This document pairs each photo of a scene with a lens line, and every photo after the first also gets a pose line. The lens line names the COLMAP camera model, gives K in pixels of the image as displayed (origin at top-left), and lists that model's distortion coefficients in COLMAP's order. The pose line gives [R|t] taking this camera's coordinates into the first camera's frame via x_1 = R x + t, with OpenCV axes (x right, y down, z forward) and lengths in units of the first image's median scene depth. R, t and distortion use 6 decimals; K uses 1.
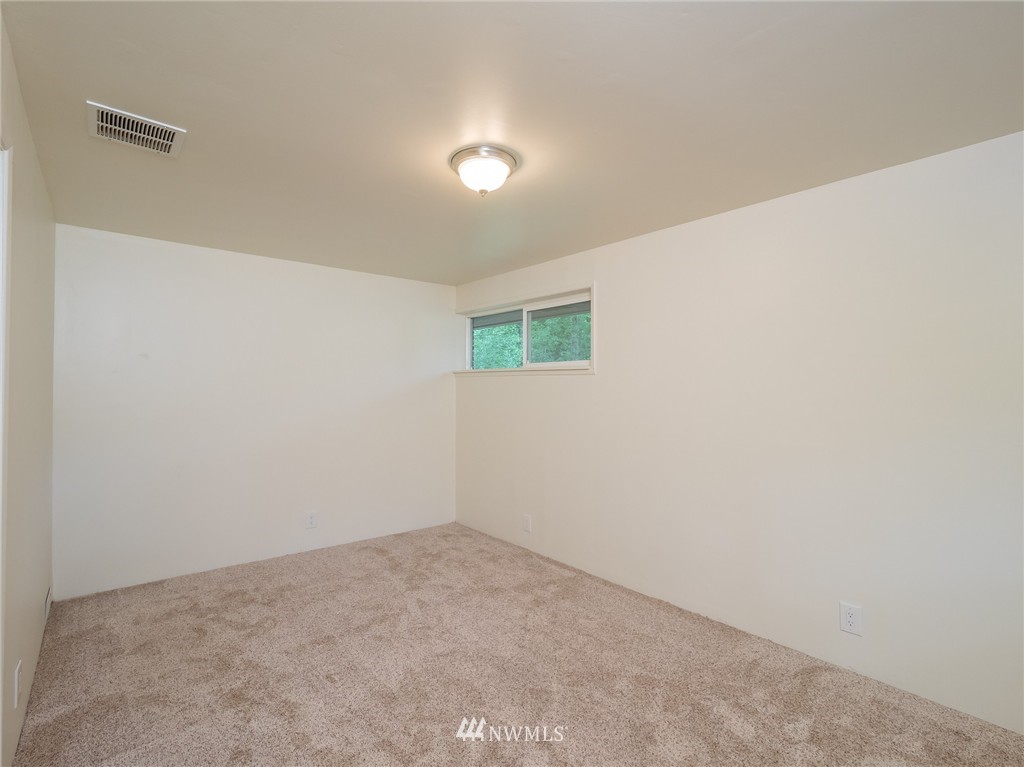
lens RADIAL K [[503.0, 0, 509.3], [0, 503.0, 386.1], [0, 0, 1]] dist [-0.005898, 0.004184]
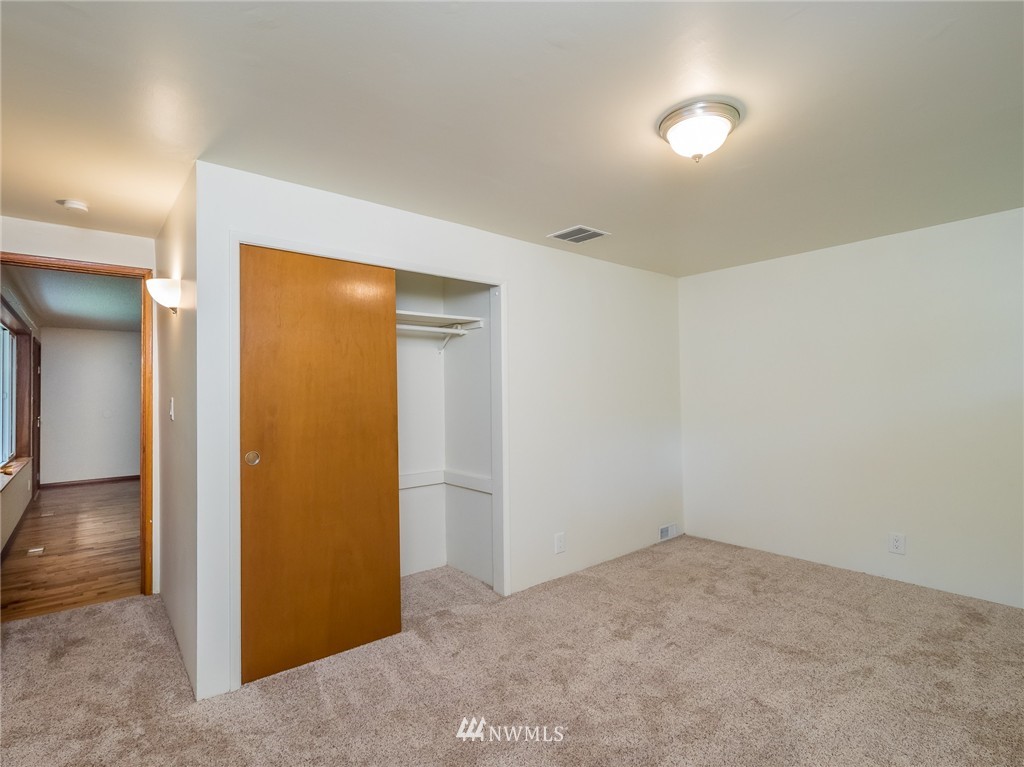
lens RADIAL K [[503.0, 0, 507.5], [0, 503.0, 384.7], [0, 0, 1]] dist [-0.005898, 0.004184]
pose [[0.006260, -0.022874, -0.999719, 0.566731], [0.020995, 0.999521, -0.022738, 0.012319], [0.999760, -0.020847, 0.006737, 0.465664]]
